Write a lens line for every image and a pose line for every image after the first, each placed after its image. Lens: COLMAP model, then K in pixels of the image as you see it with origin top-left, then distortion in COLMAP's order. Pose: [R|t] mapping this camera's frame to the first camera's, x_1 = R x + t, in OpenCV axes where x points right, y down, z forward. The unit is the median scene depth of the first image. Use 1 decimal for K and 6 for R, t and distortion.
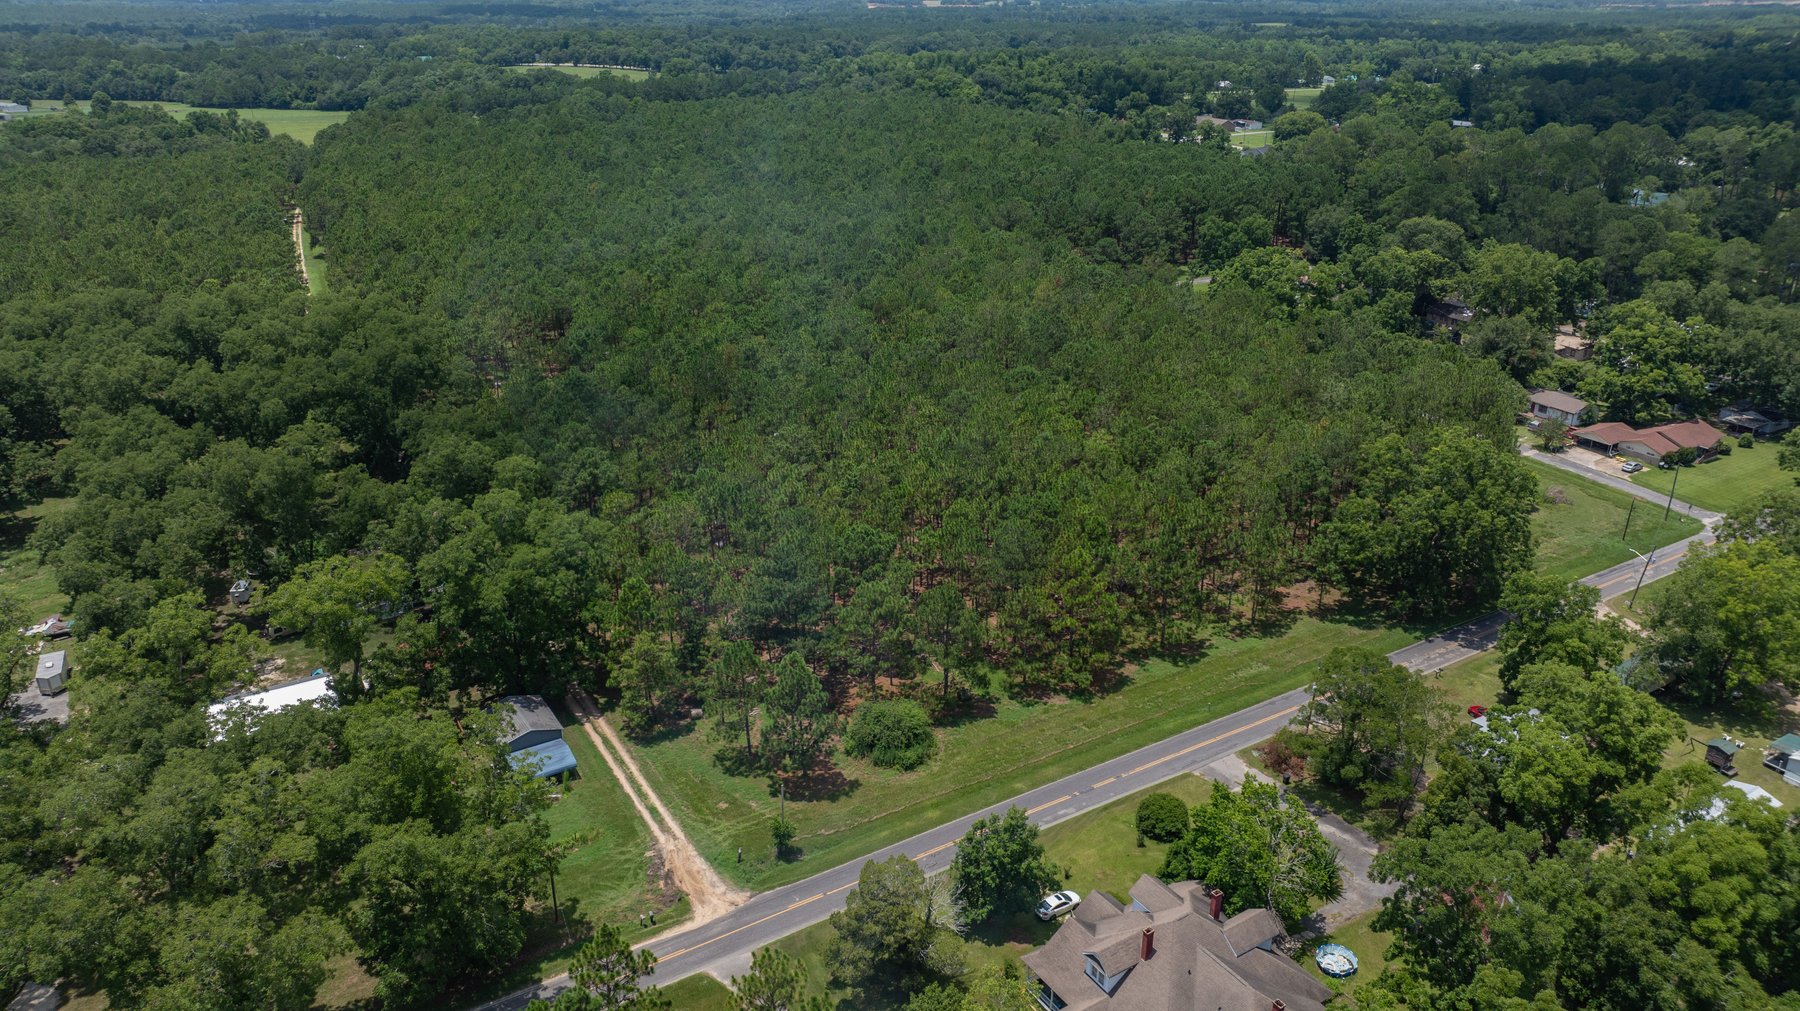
lens RADIAL K [[1256.8, 0, 891.2], [0, 1256.8, 499.2], [0, 0, 1]] dist [-0.014629, 0.006485]
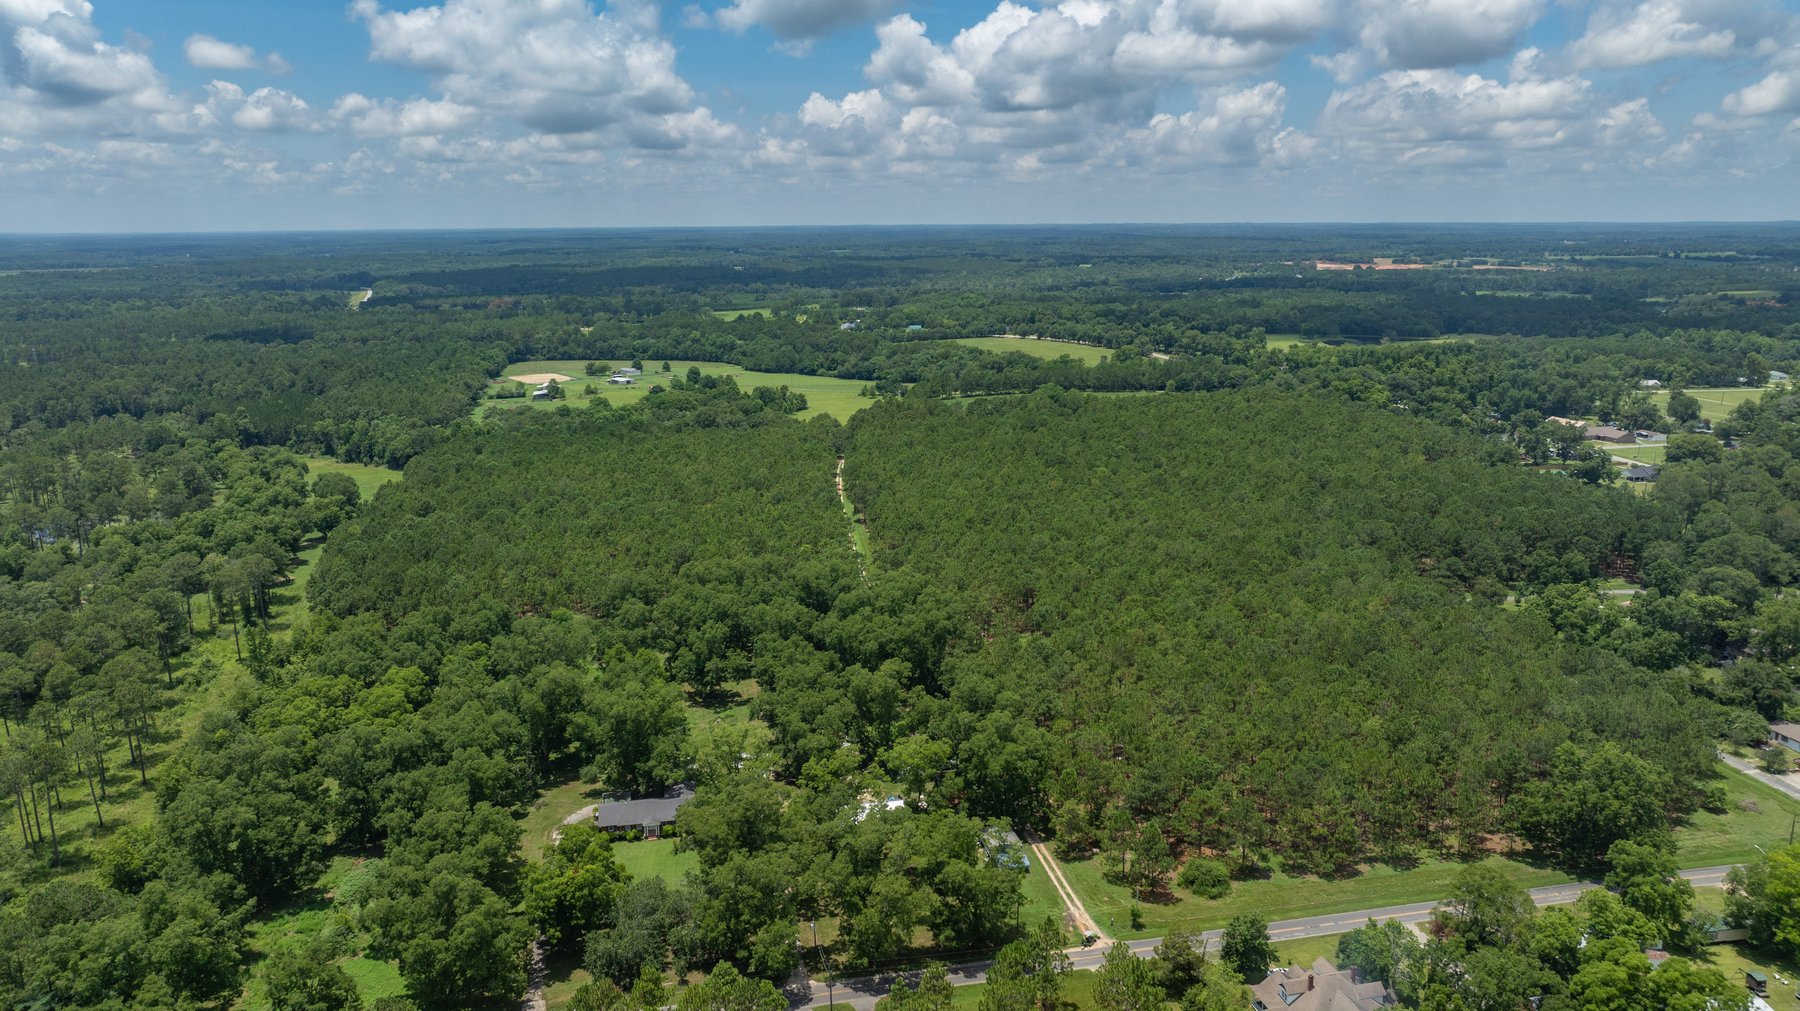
lens RADIAL K [[1246.4, 0, 897.2], [0, 1246.4, 519.4], [0, 0, 1]] dist [-0.022103, 0.002806]
pose [[0.942610, 0.070697, -0.326327, 0.106818], [-0.122399, 0.982455, -0.140713, -0.007097], [0.310654, 0.172579, 0.934725, -0.716201]]
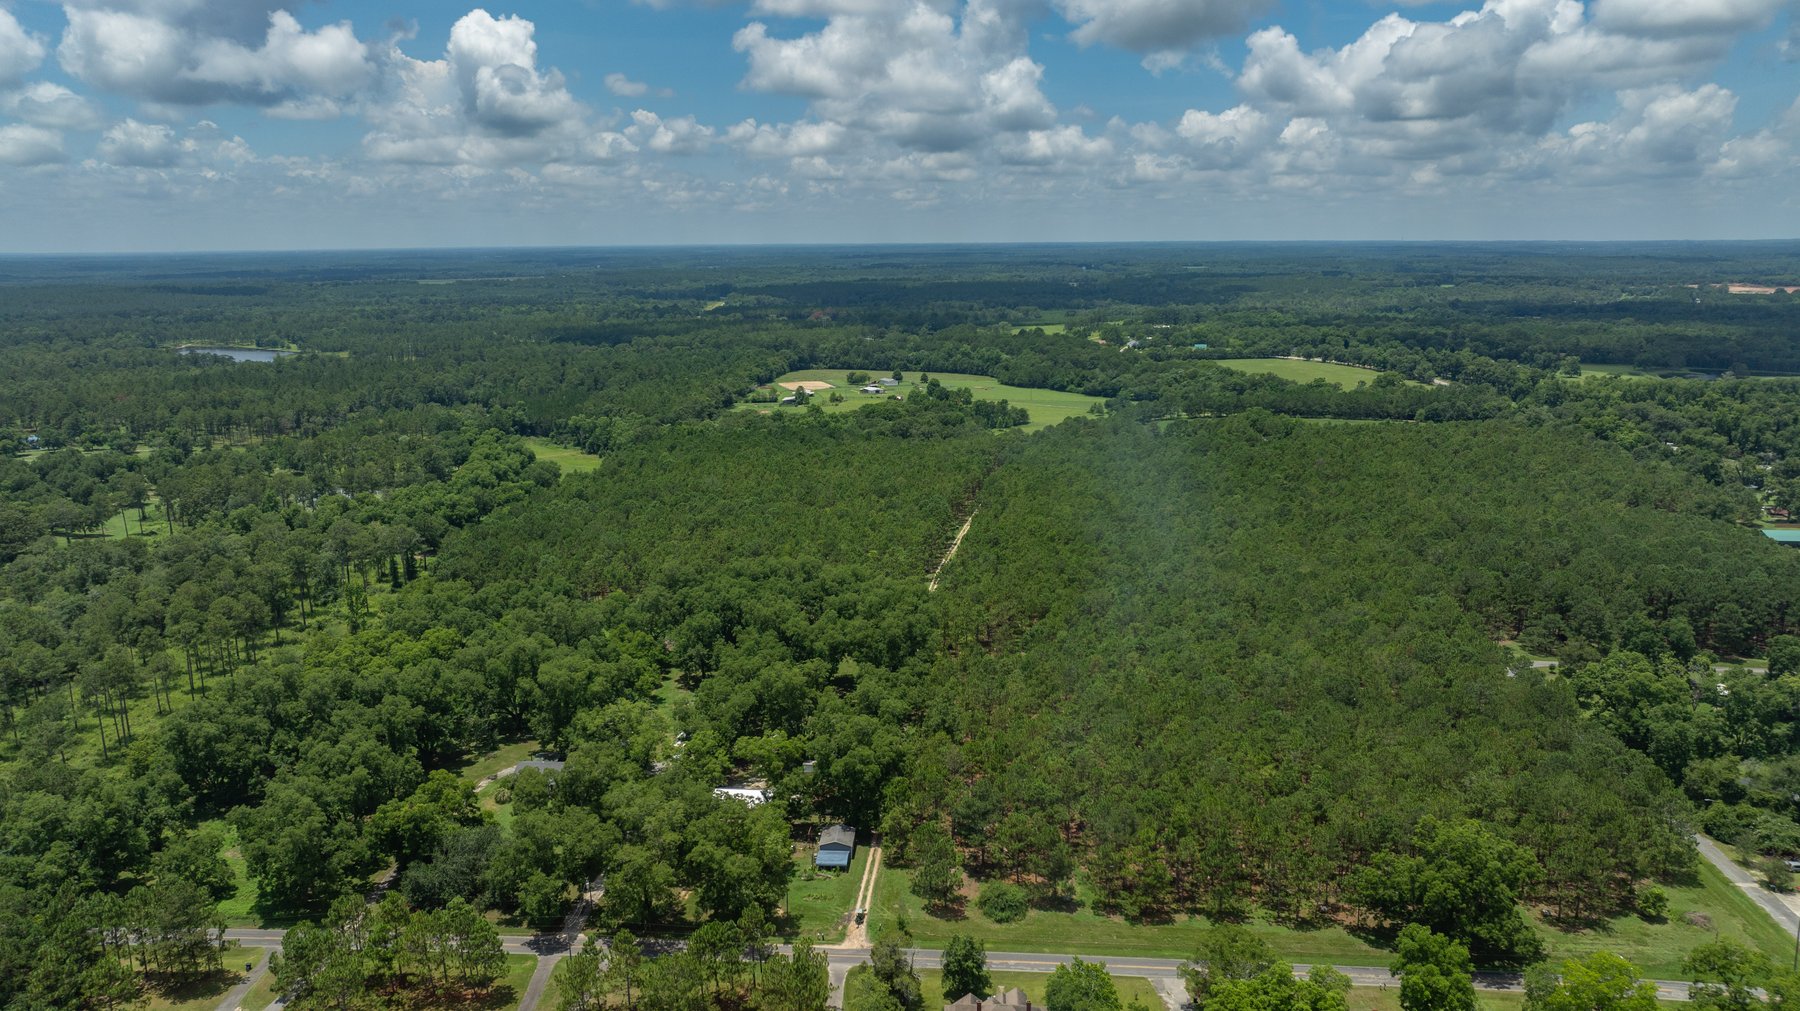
lens RADIAL K [[1246.4, 0, 897.2], [0, 1246.4, 519.4], [0, 0, 1]] dist [-0.022103, 0.002806]
pose [[0.808417, 0.122605, -0.575699, 0.687933], [-0.221053, 0.969712, -0.103893, -0.097643], [0.545524, 0.211249, 0.811035, -0.497850]]
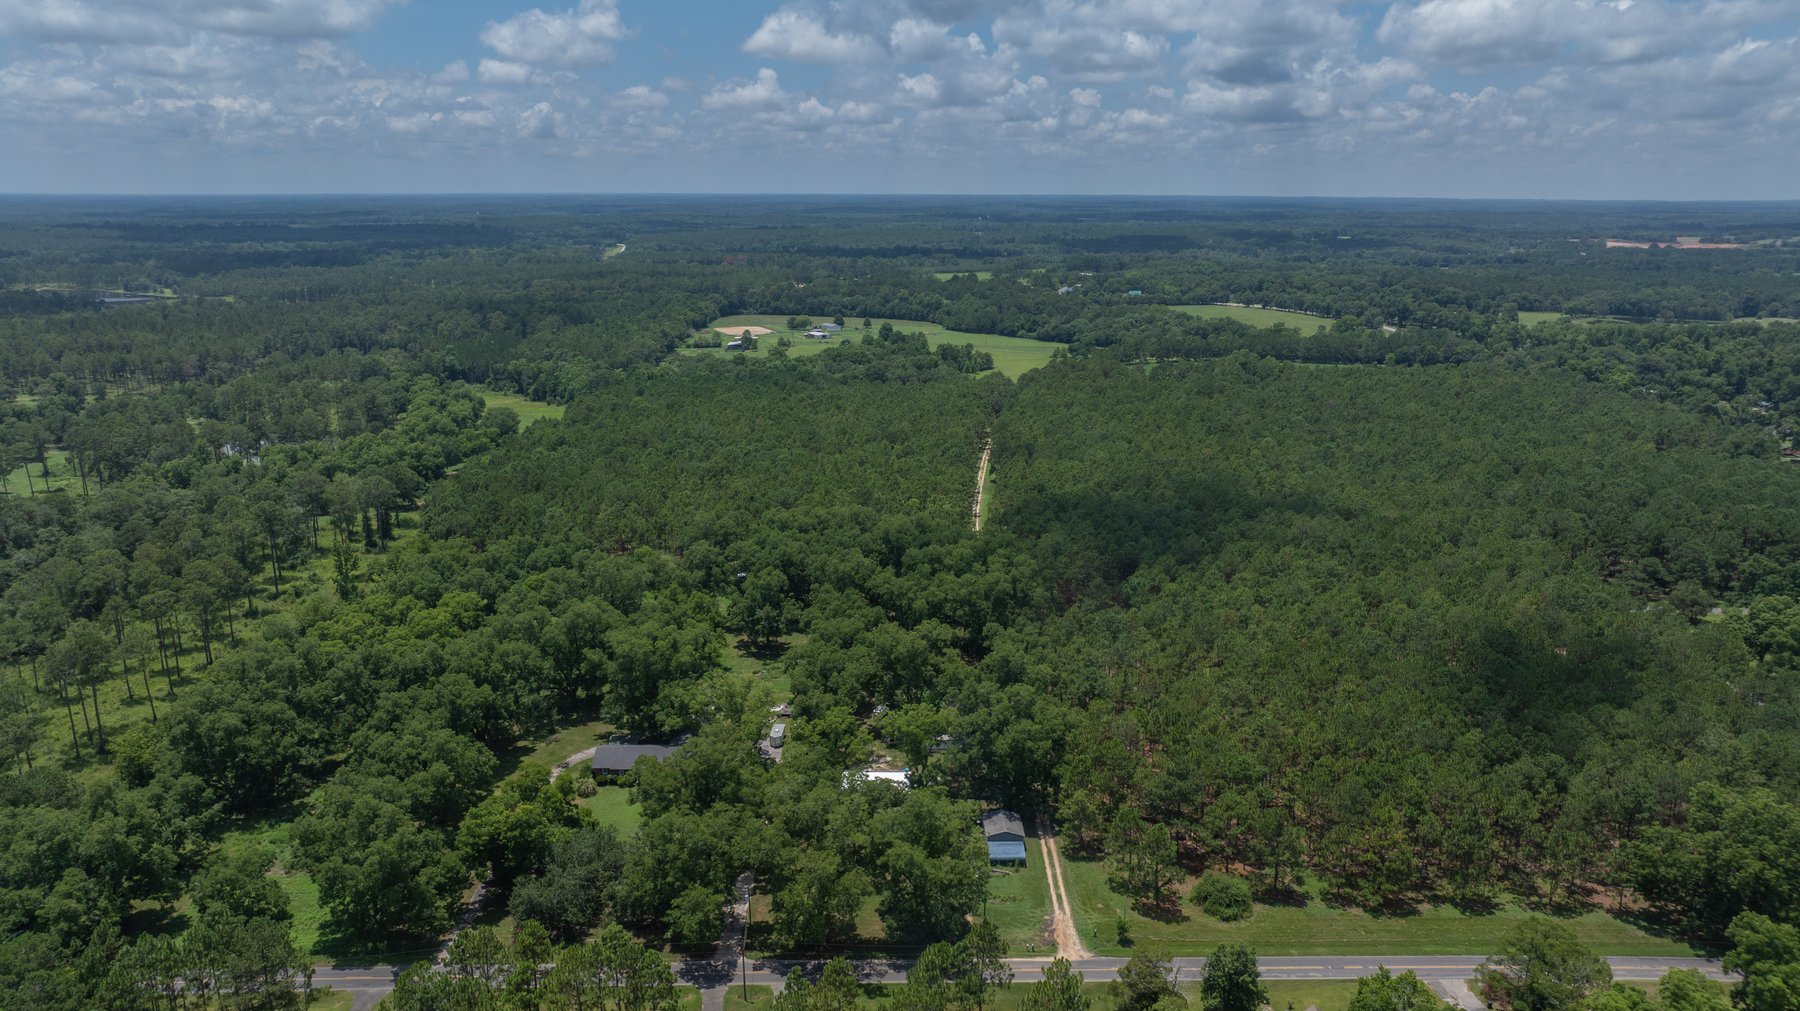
lens RADIAL K [[1251.0, 0, 900.0], [0, 1251.0, 505.5], [0, 0, 1]] dist [-0.018555, -0.008446]
pose [[0.858682, 0.128538, -0.496128, 0.298236], [-0.202328, 0.974430, -0.097726, -0.038513], [0.470880, 0.184296, 0.862732, -0.476897]]
